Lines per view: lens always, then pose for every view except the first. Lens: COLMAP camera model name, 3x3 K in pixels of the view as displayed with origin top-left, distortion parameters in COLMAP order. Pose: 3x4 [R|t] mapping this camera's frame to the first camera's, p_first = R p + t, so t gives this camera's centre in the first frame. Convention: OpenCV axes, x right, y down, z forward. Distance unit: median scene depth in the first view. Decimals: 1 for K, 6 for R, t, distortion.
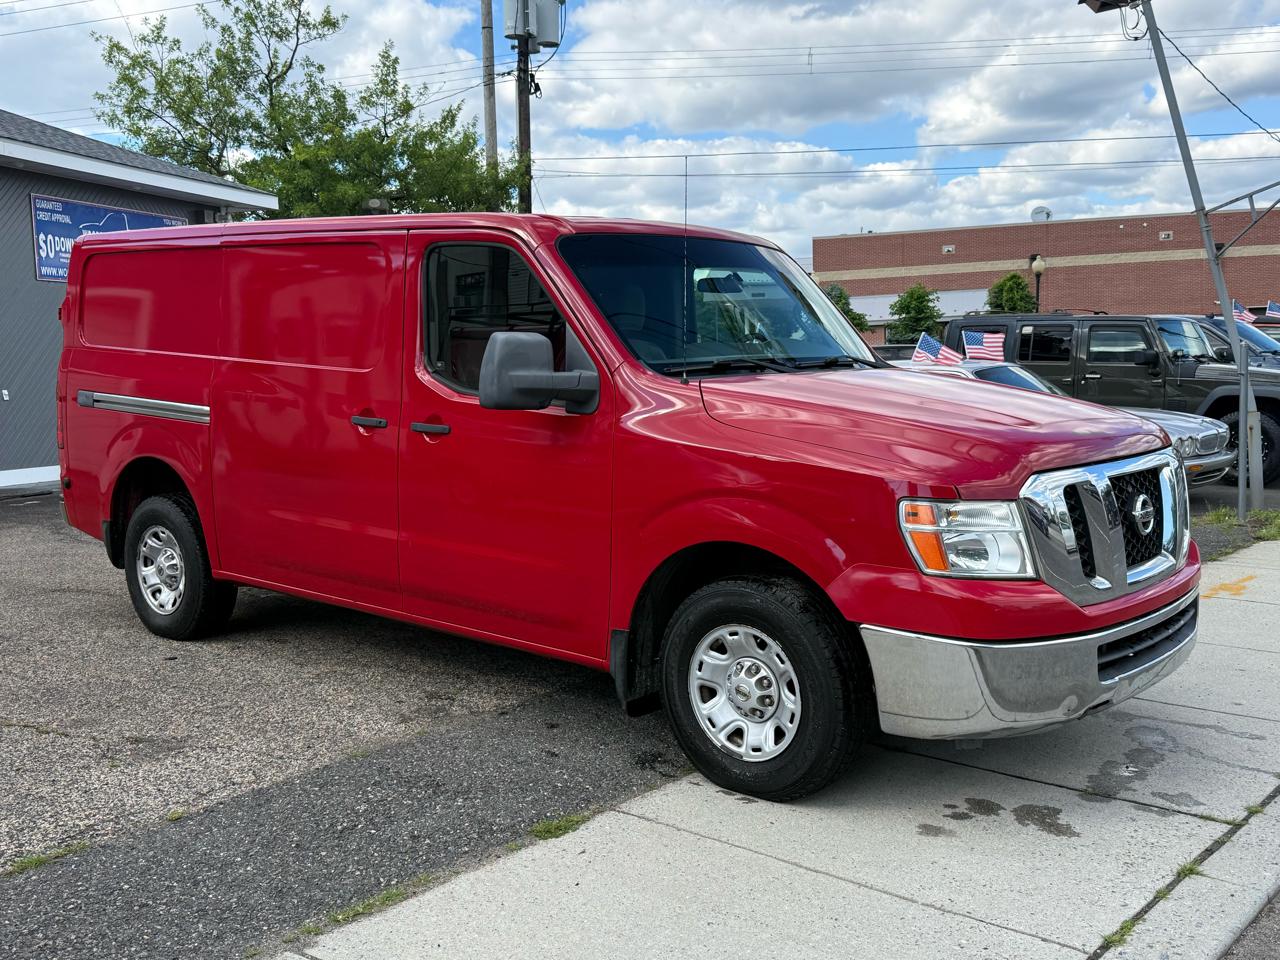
lens RADIAL K [[1292.7, 0, 650.1], [0, 1292.7, 475.6], [0, 0, 1]] dist [0.062455, 0.000000]
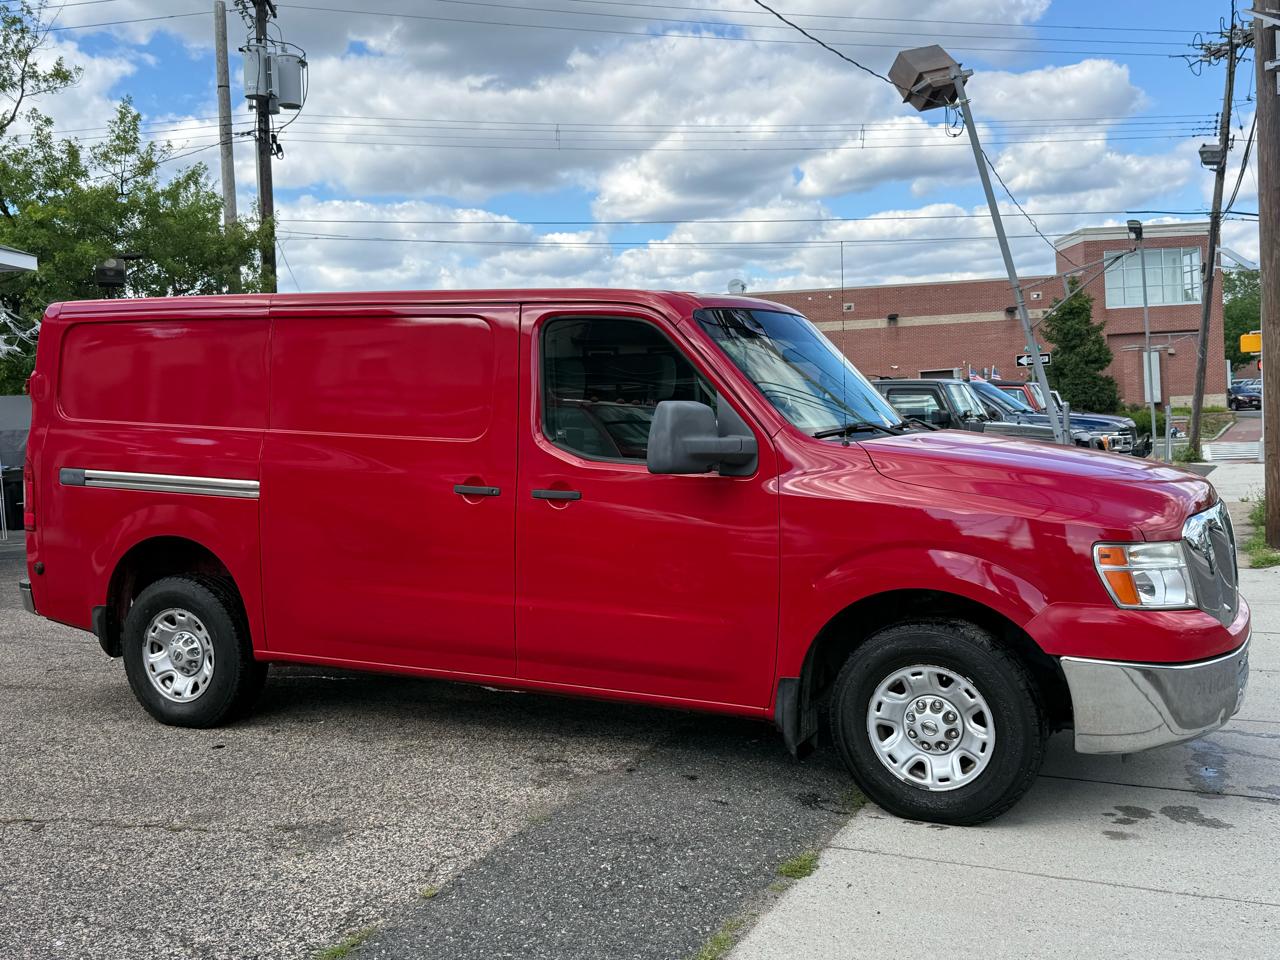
lens RADIAL K [[1292.7, 0, 653.0], [0, 1292.7, 478.2], [0, 0, 1]] dist [0.062455, 0.000000]
pose [[0.967775, -0.025287, 0.250543, -0.270623], [0.037014, 0.998423, -0.042208, -0.003030], [-0.249081, 0.050121, 0.967185, -0.006710]]
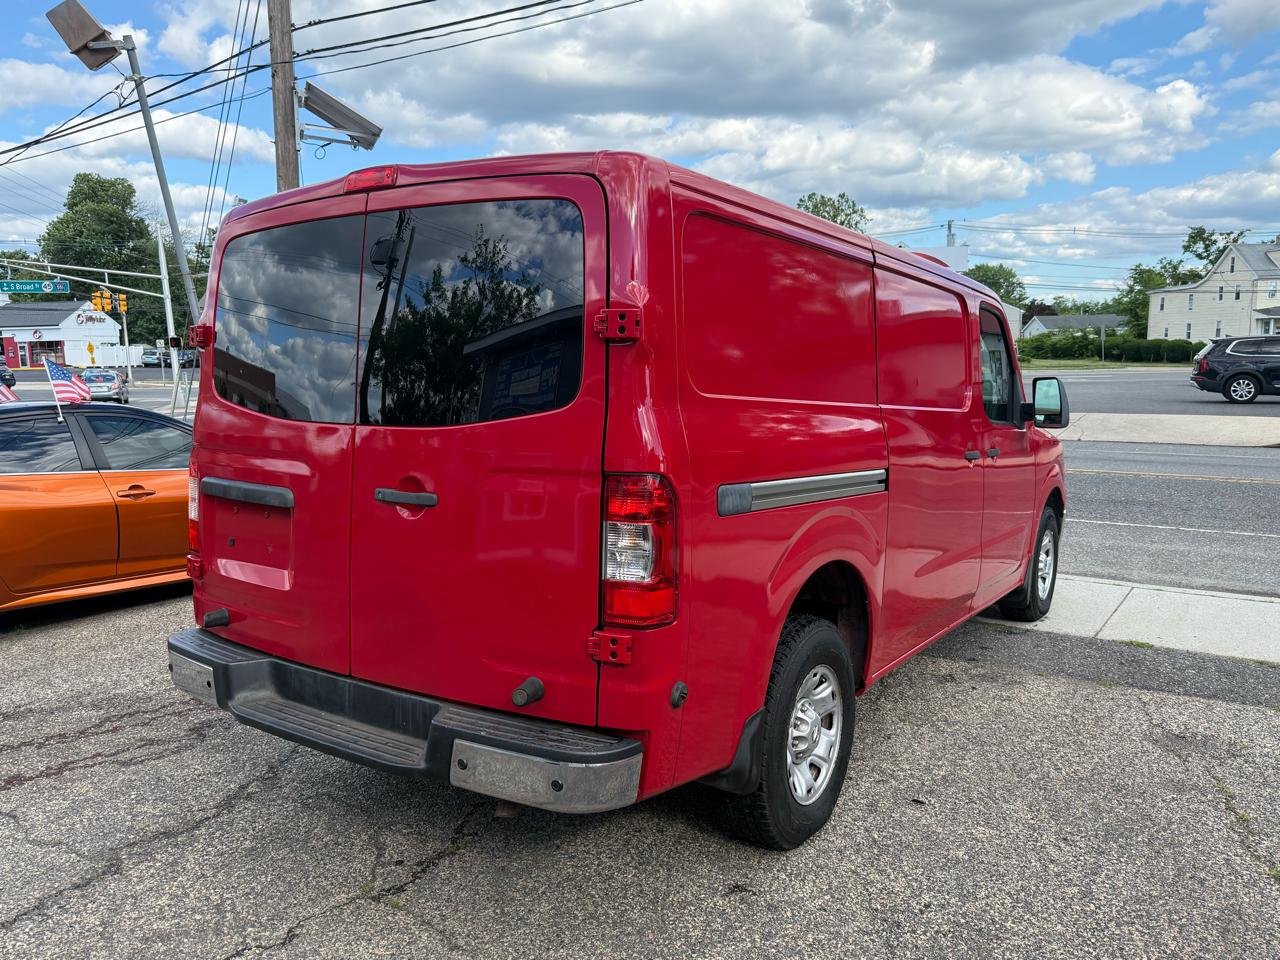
lens RADIAL K [[962.1, 0, 649.2], [0, 962.1, 471.2], [0, 0, 1]] dist [0.020028, -0.032796]
pose [[-0.108794, -0.092127, 0.989786, -0.818165], [0.100095, 0.989620, 0.103114, -0.114744], [-0.989012, 0.110291, -0.098444, 1.096186]]
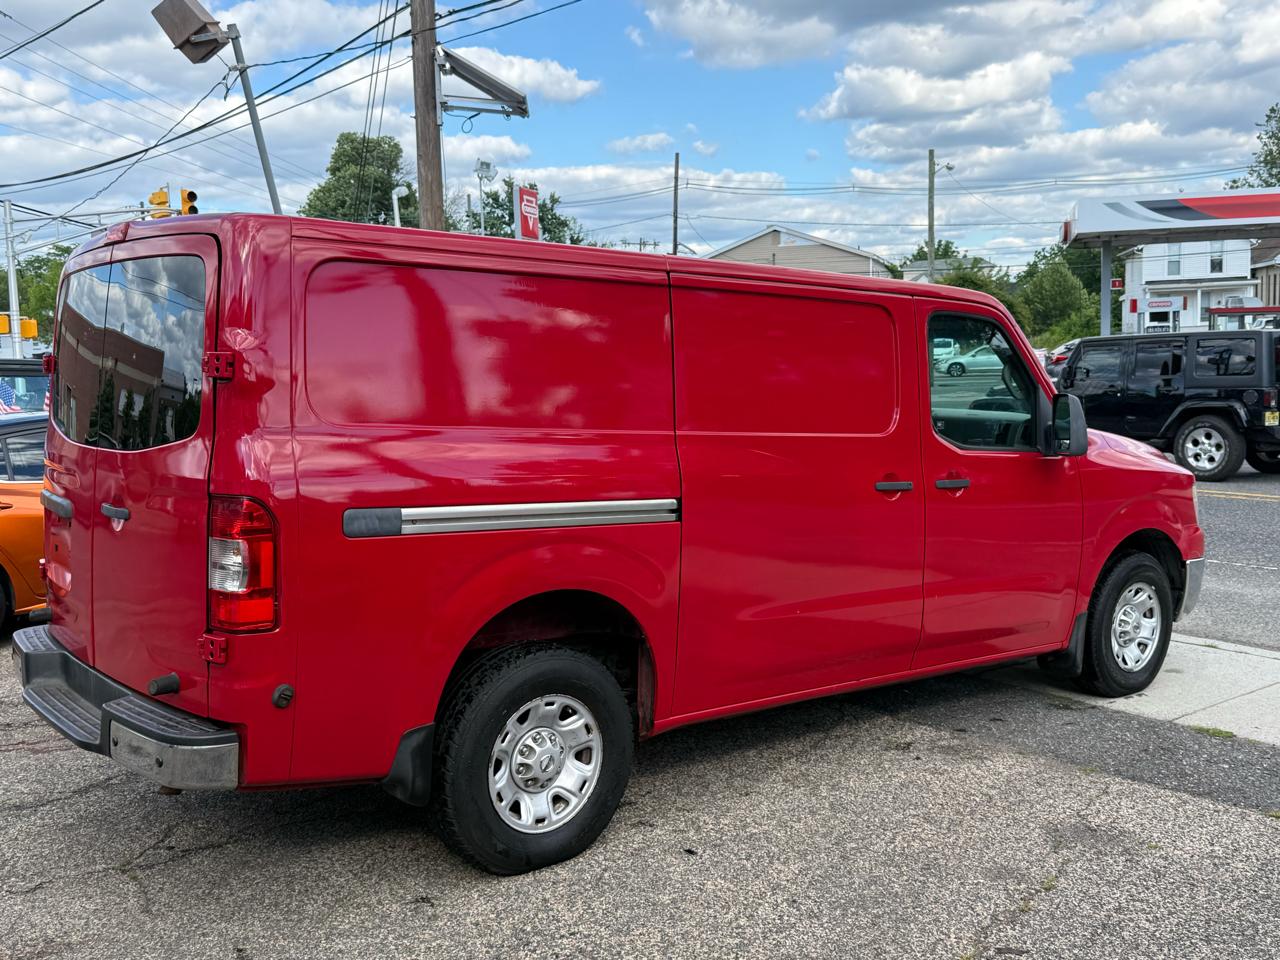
lens RADIAL K [[1275.9, 0, 659.6], [0, 1275.9, 476.9], [0, 0, 1]] dist [0.031838, 0.000000]
pose [[0.188889, -0.081132, 0.978641, -0.959150], [0.102595, 0.992758, 0.062500, -0.102010], [-0.976624, 0.088598, 0.195845, 0.791892]]
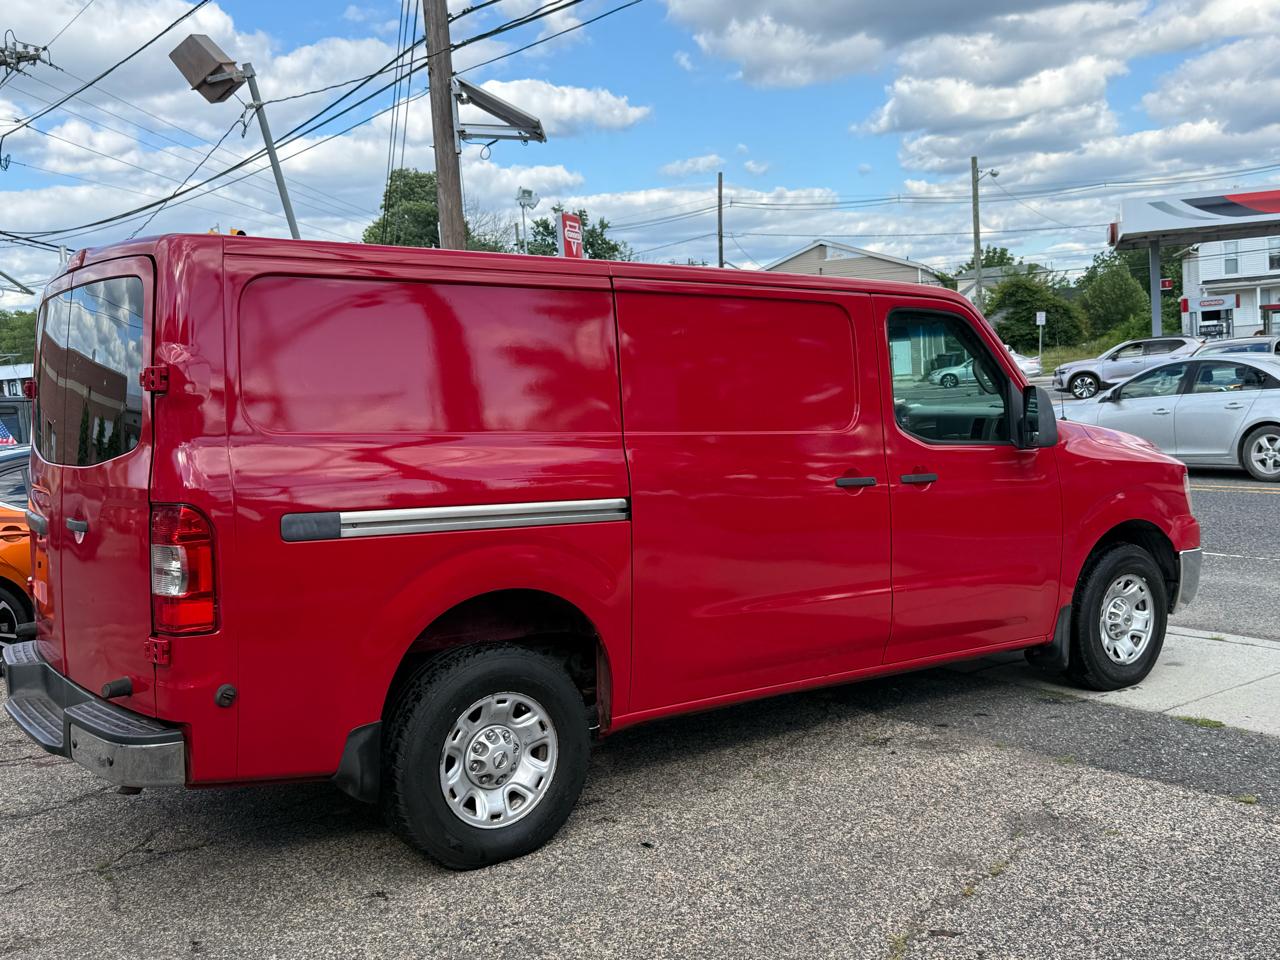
lens RADIAL K [[1275.9, 0, 652.5], [0, 1275.9, 476.0], [0, 0, 1]] dist [0.031838, 0.000000]
pose [[0.238557, -0.070939, 0.968534, -0.959859], [0.136719, 0.989849, 0.038825, -0.084265], [-0.961456, 0.123155, 0.245834, 0.732602]]
